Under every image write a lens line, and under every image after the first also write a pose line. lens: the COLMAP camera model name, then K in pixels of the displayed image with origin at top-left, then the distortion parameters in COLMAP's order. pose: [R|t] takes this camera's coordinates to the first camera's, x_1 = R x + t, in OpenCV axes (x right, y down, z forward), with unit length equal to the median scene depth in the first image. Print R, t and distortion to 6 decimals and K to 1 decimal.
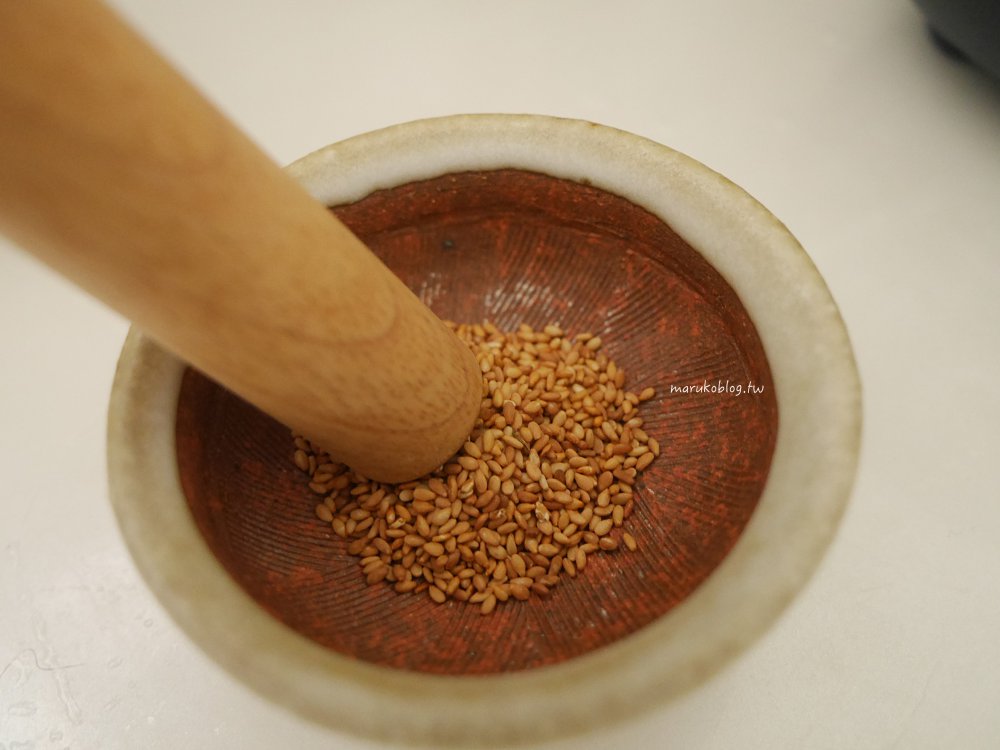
lens RADIAL K [[863.3, 0, 500.0], [0, 863.3, 375.0], [0, 0, 1]] dist [-0.002274, -0.006833]
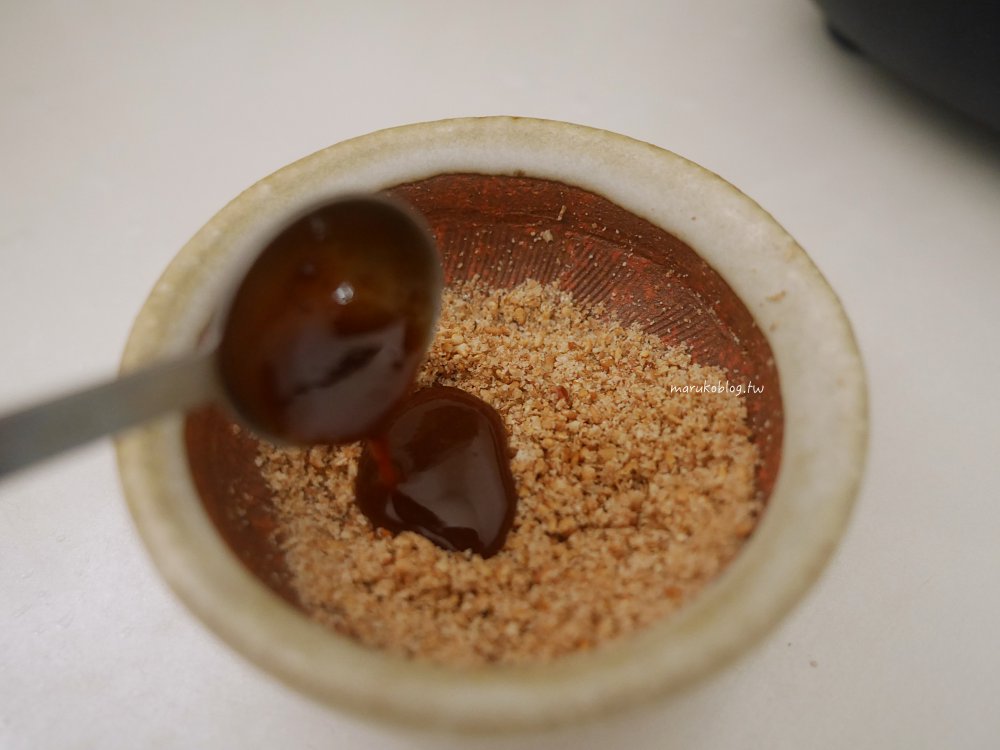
lens RADIAL K [[863.3, 0, 500.0], [0, 863.3, 375.0], [0, 0, 1]] dist [-0.002274, -0.006833]
pose [[0.950823, -0.216211, 0.221783, -0.200639], [0.225419, 0.974118, -0.016766, 0.022494], [-0.212418, 0.065936, 0.974952, 0.014792]]
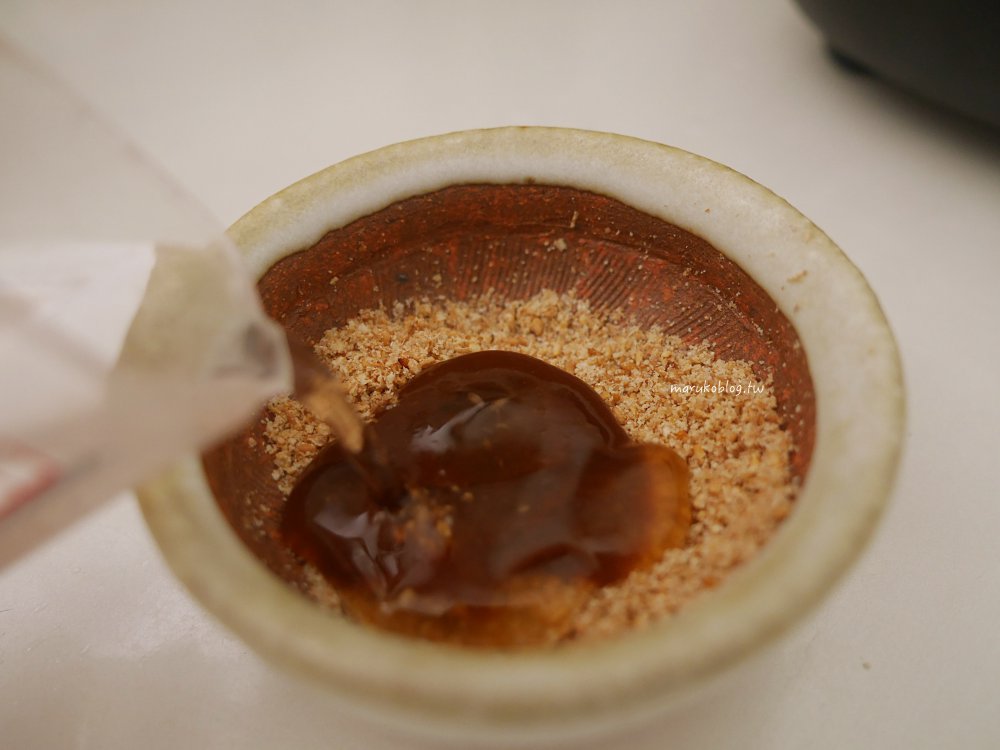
lens RADIAL K [[863.3, 0, 500.0], [0, 863.3, 375.0], [0, 0, 1]] dist [-0.002274, -0.006833]
pose [[0.946086, -0.238267, 0.219432, -0.212736], [0.267167, 0.957036, -0.112714, 0.103404], [-0.183149, 0.165262, 0.969095, 0.044413]]
